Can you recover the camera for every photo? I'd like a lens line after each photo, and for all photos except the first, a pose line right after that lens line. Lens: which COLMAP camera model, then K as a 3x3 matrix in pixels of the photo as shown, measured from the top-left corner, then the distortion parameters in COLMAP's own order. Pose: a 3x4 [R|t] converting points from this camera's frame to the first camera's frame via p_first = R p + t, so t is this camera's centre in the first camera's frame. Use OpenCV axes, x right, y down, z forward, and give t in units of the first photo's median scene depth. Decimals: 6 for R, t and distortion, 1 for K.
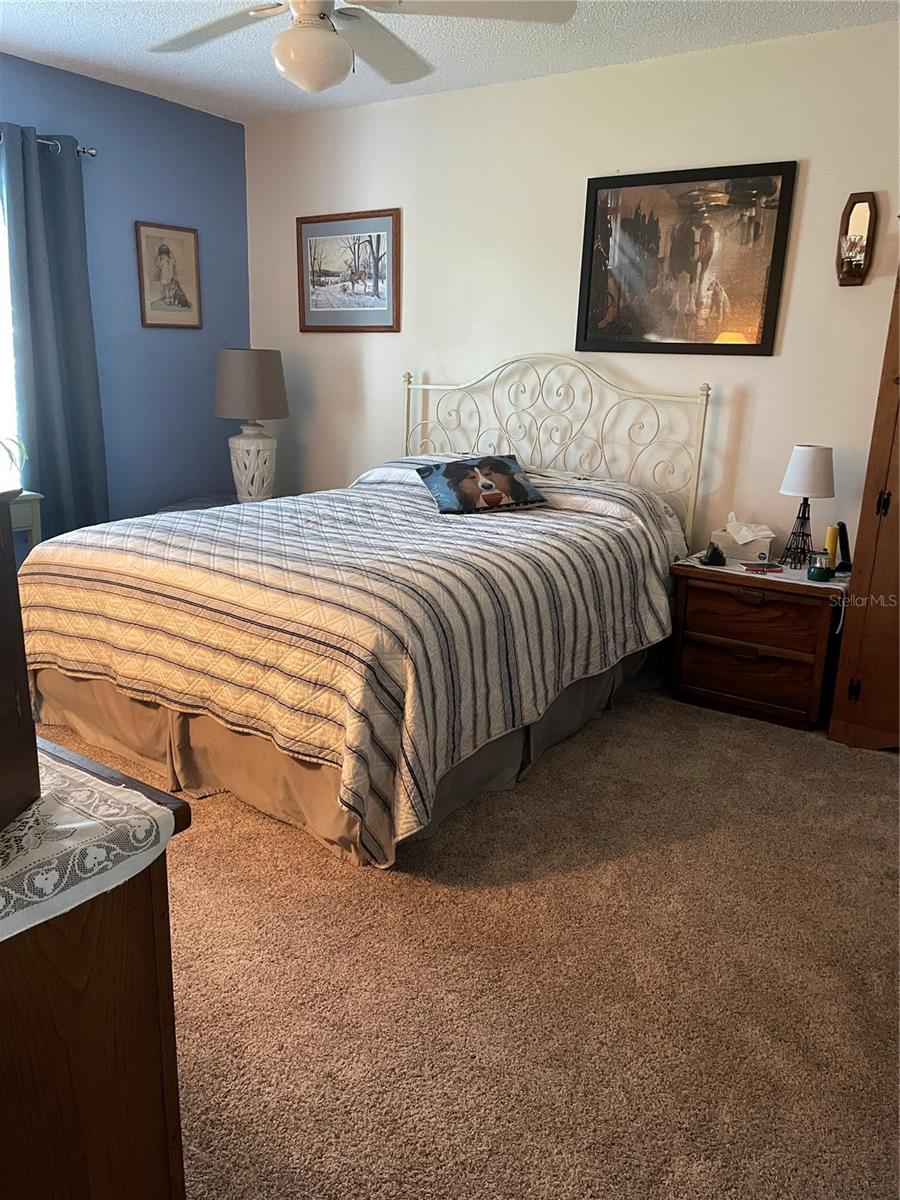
lens RADIAL K [[910.0, 0, 448.9], [0, 910.0, 599.1], [0, 0, 1]] dist [0.035410, -0.024317]
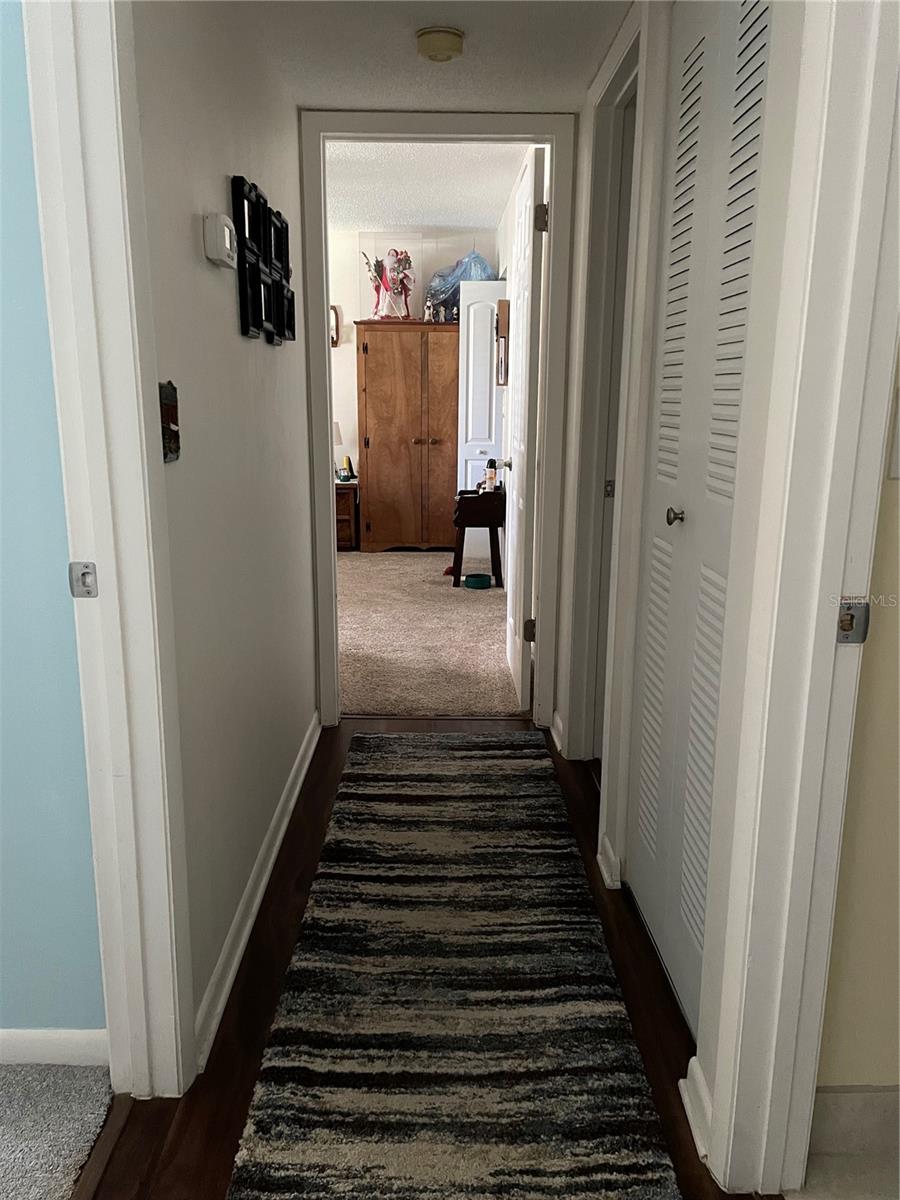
lens RADIAL K [[910.0, 0, 450.4], [0, 910.0, 598.7], [0, 0, 1]] dist [0.035410, -0.024317]
pose [[0.810005, -0.144440, 0.568356, -0.681959], [0.161541, 0.986653, 0.020521, 0.255385], [-0.563734, 0.075191, 0.822527, -0.930330]]
